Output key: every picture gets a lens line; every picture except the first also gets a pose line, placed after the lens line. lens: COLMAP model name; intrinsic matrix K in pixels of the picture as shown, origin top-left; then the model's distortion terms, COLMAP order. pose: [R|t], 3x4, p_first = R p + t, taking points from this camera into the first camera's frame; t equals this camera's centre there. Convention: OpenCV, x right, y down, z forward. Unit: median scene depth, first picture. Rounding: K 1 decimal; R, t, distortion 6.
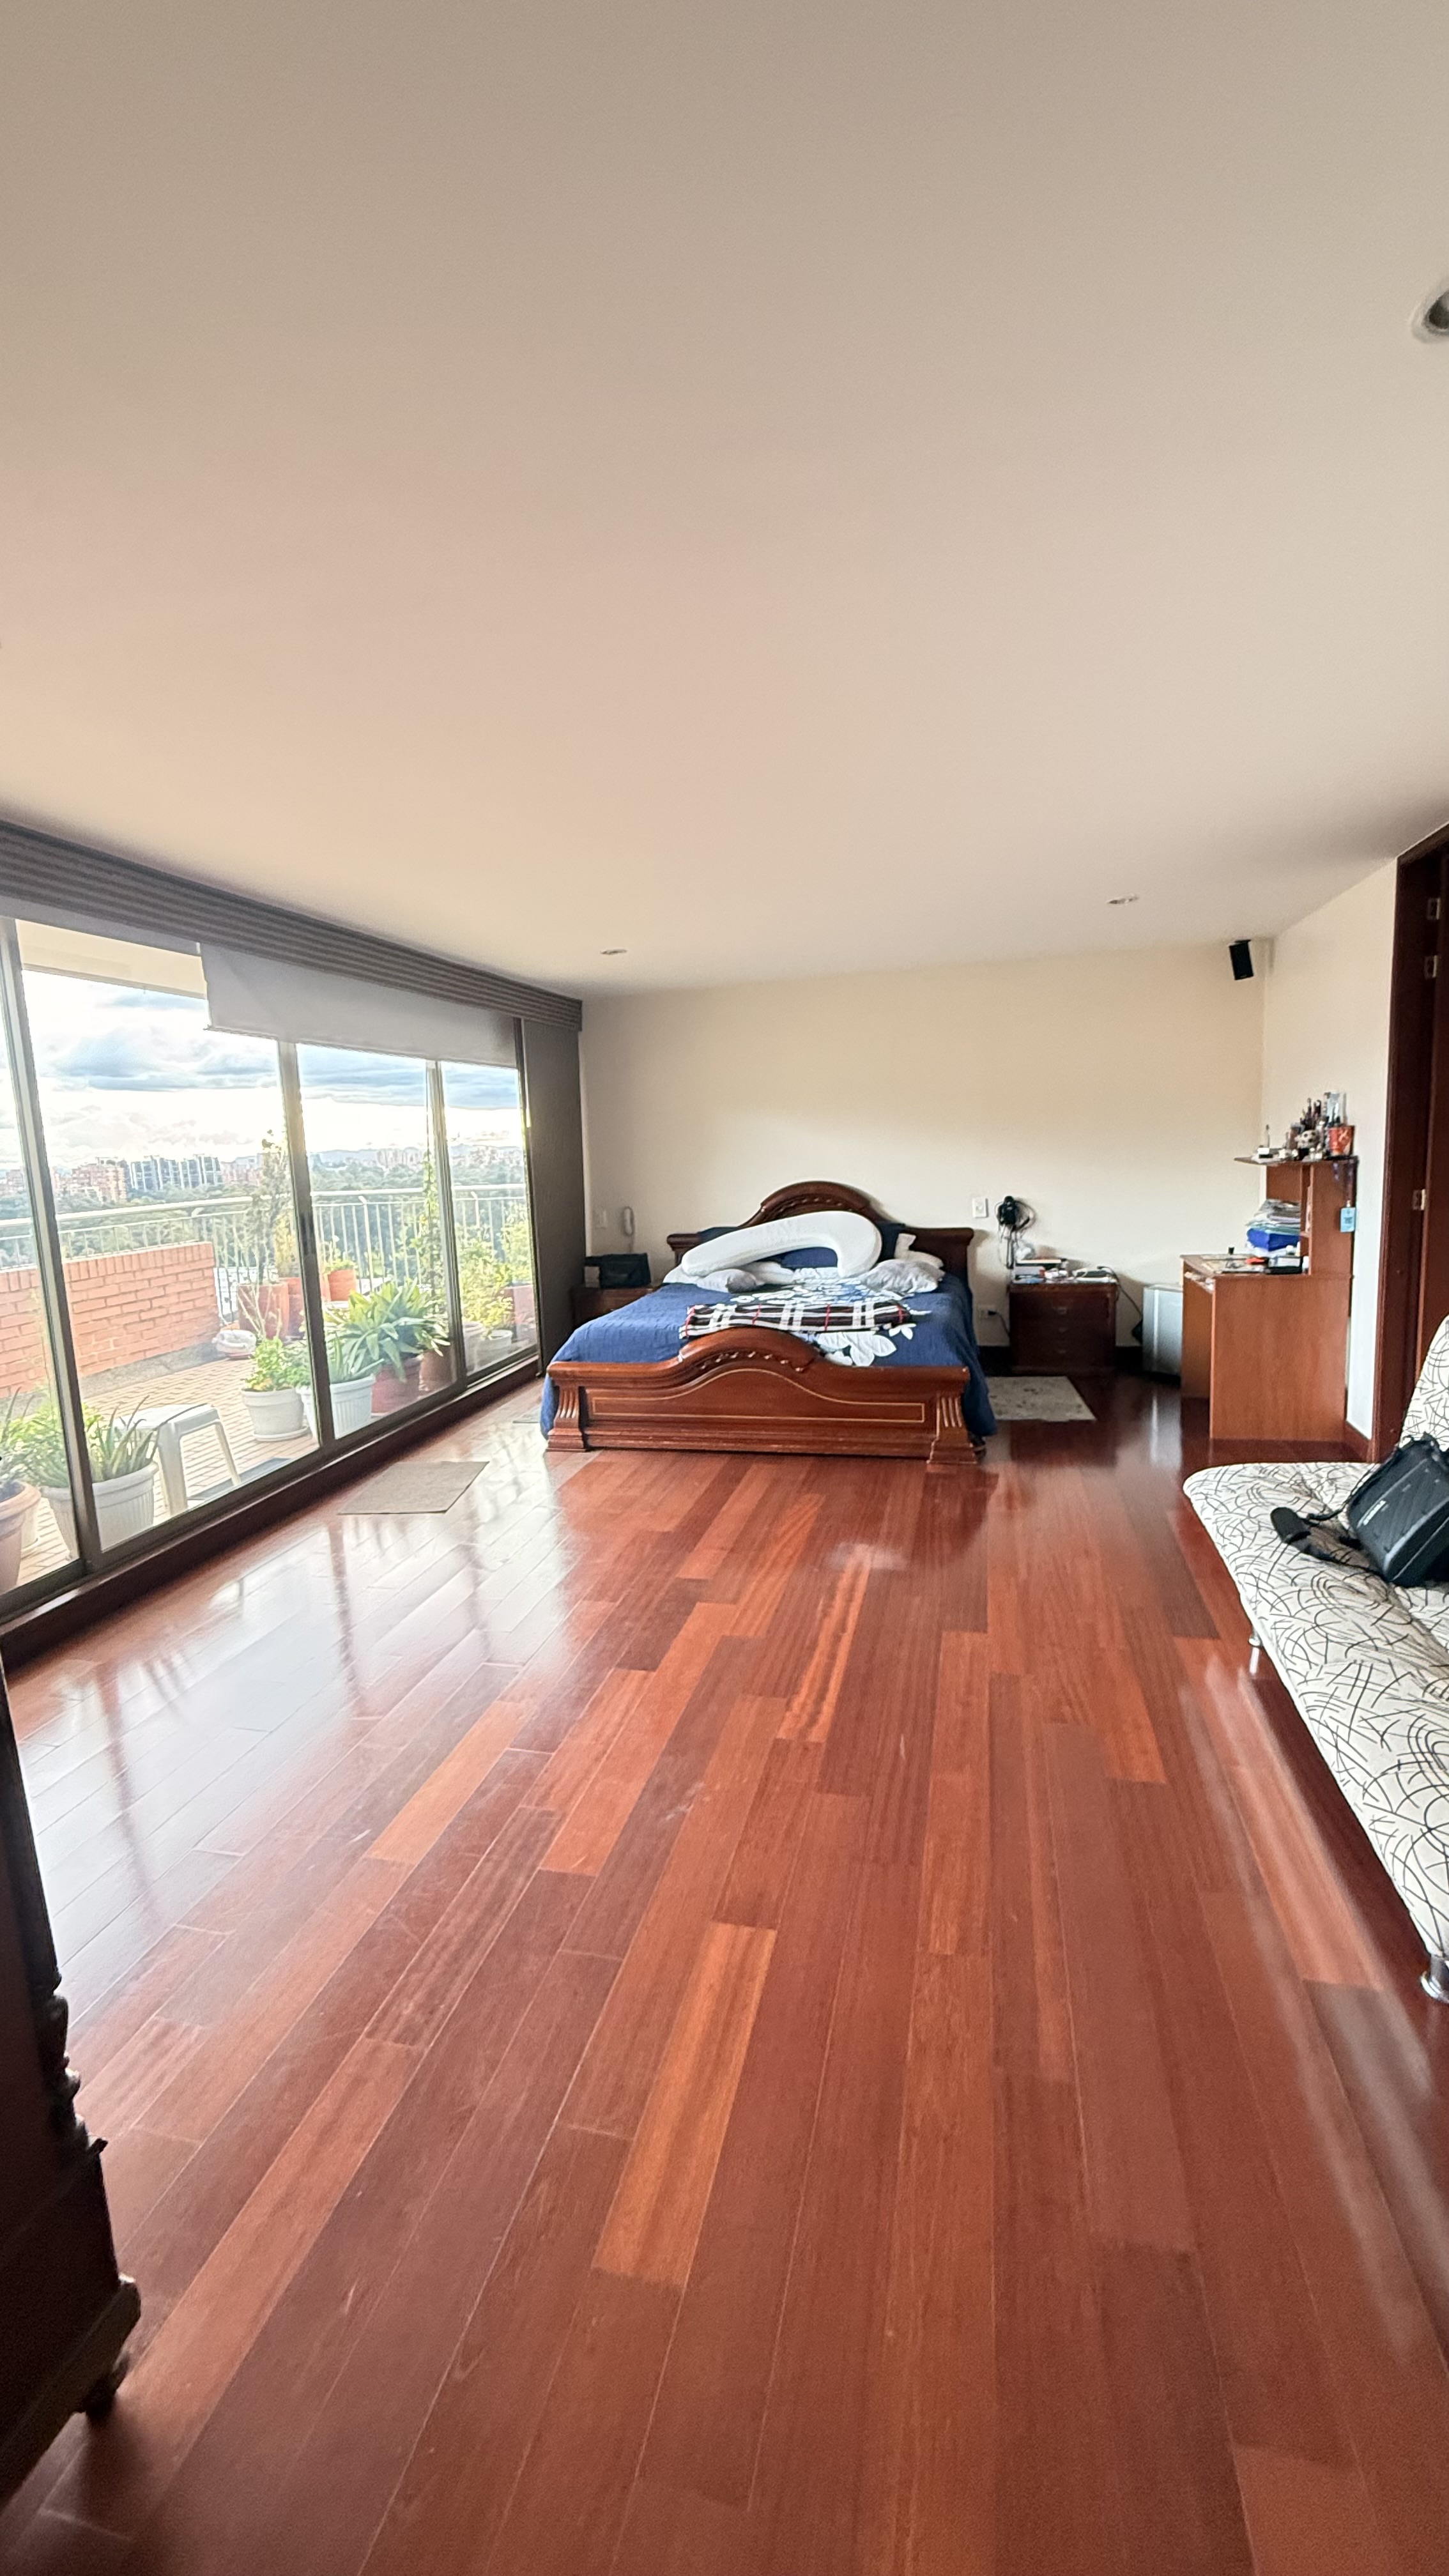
lens RADIAL K [[1030.4, 0, 739.8], [0, 1030.4, 1295.9], [0, 0, 1]] dist [0.000146, 0.000130]
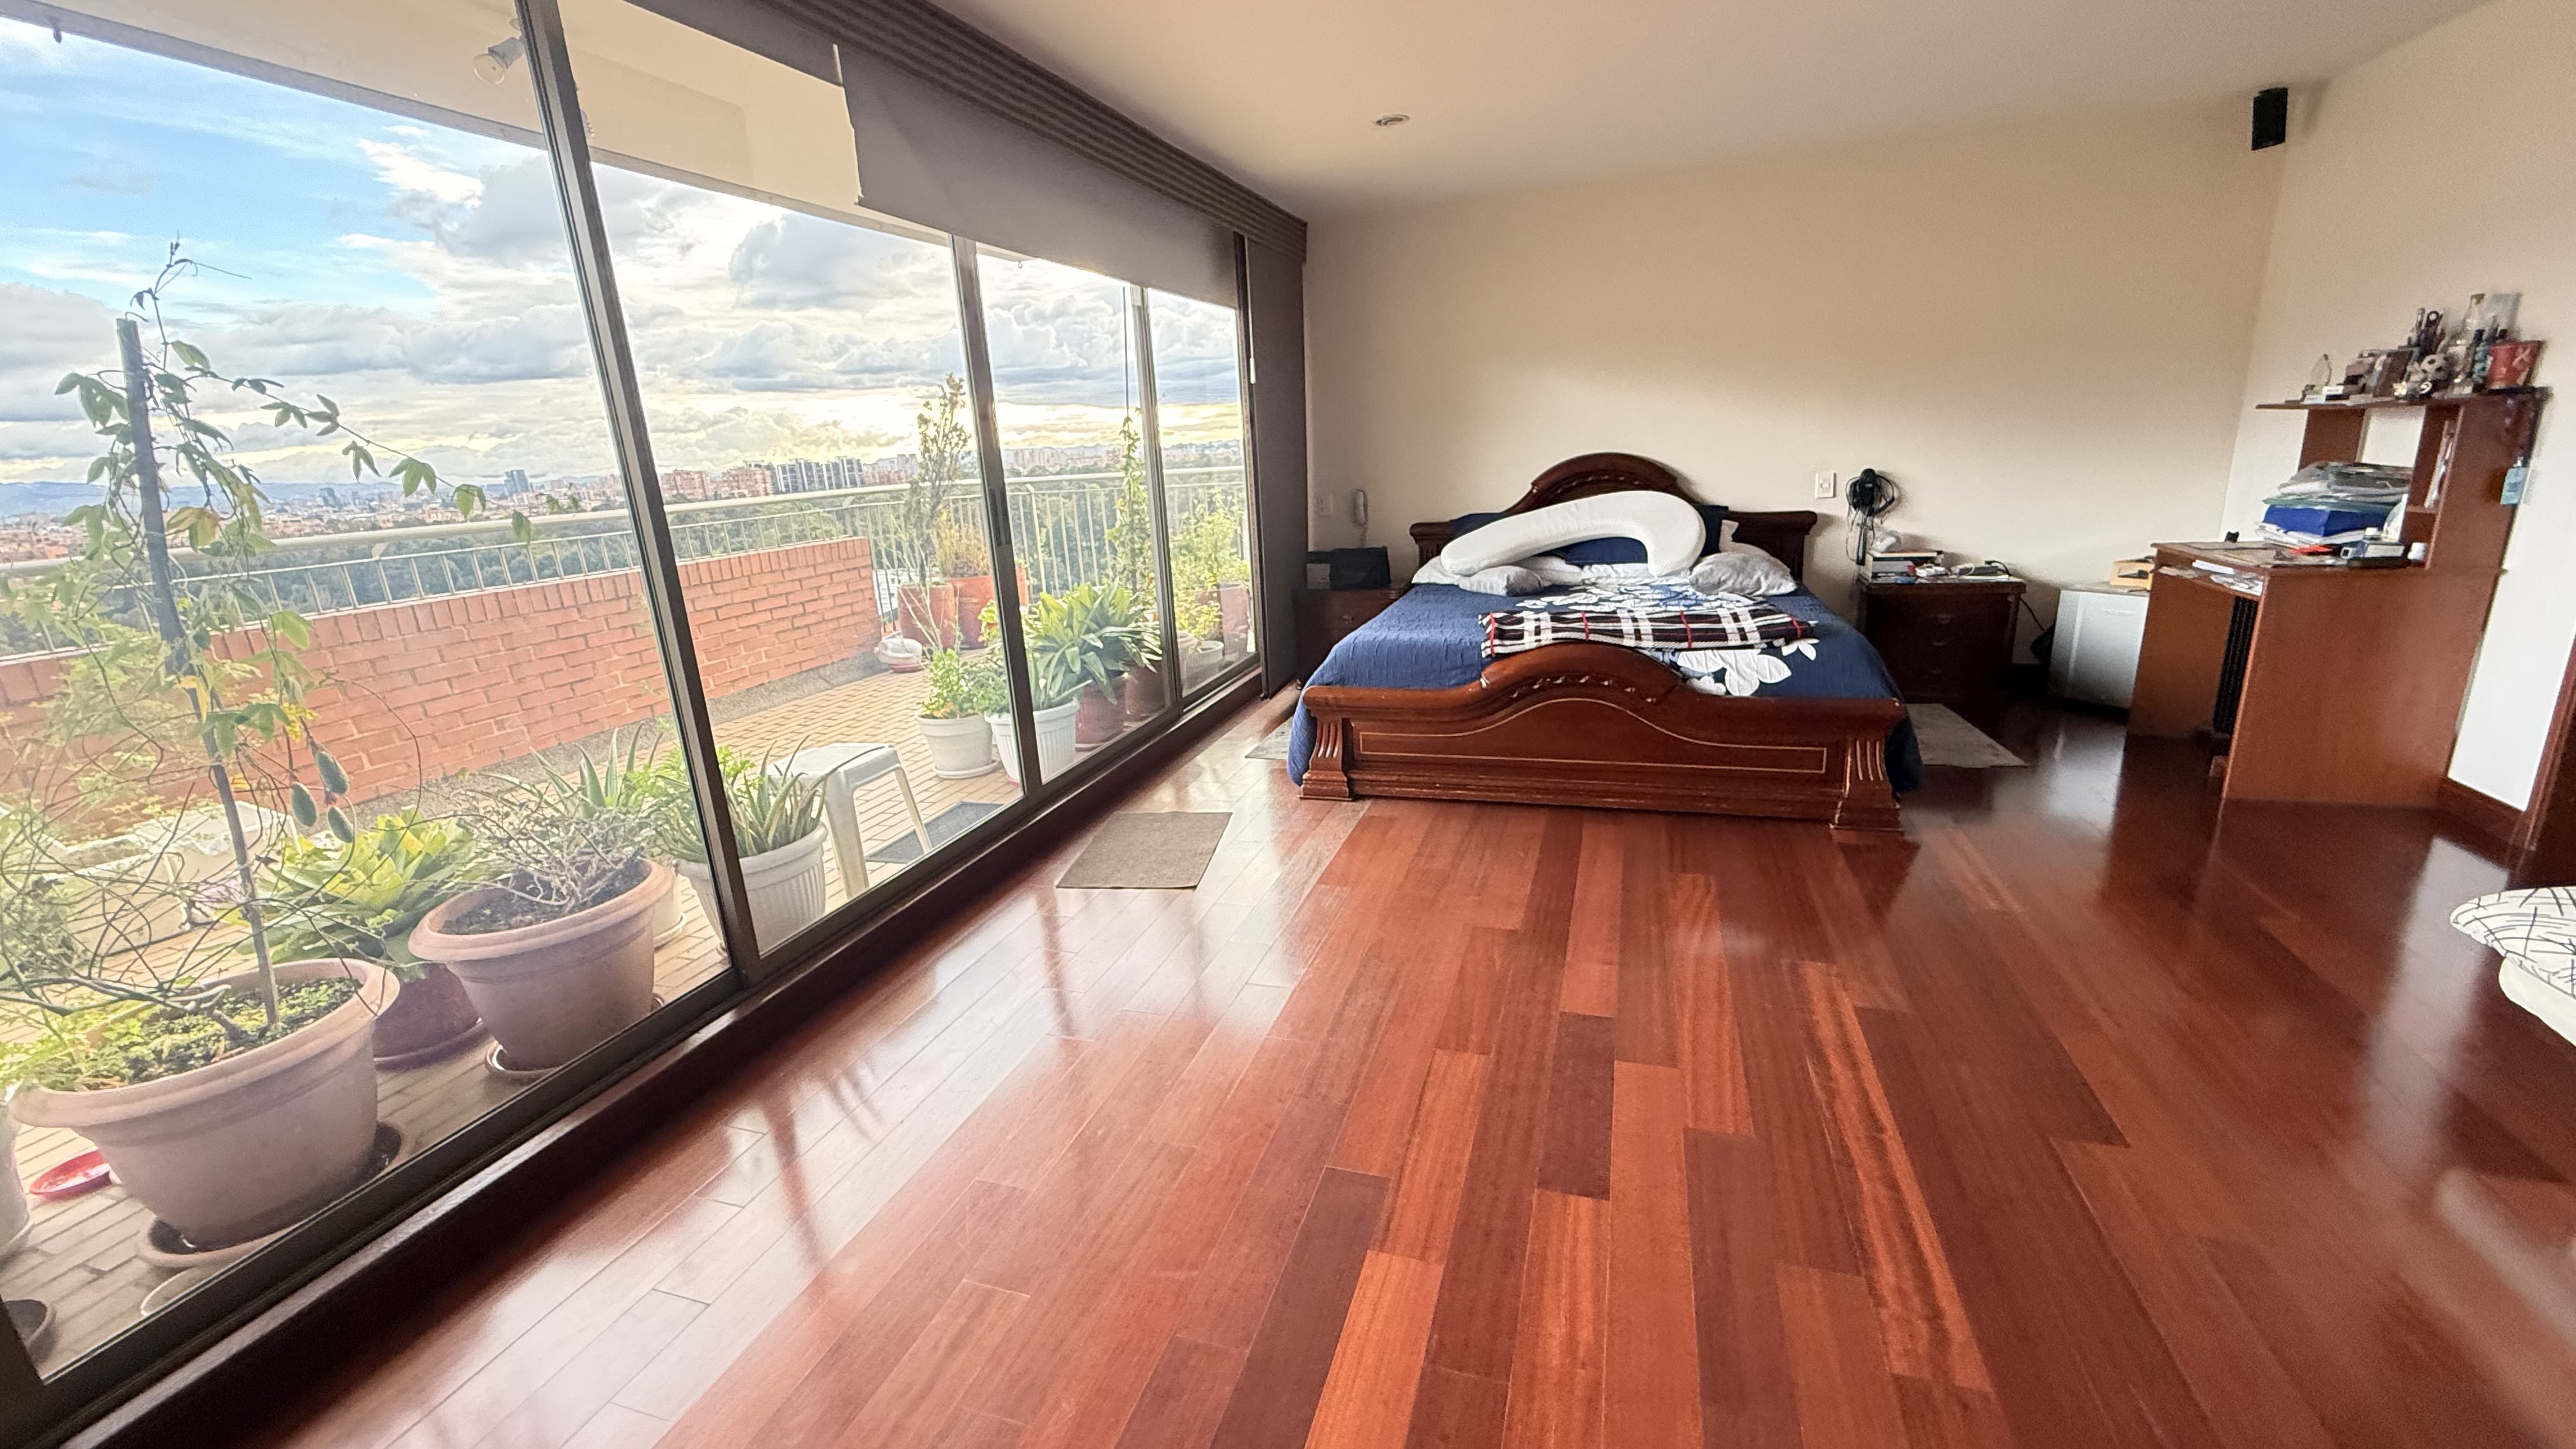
lens RADIAL K [[1030.4, 0, 1306.7], [0, 1030.4, 729.3], [0, 0, 1]] dist [0.000146, 0.000130]
pose [[0.997610, 0.008344, -0.068591, -0.124890], [0.000383, 0.991999, 0.126246, -0.001361], [0.069095, -0.125971, 0.989625, 0.219636]]
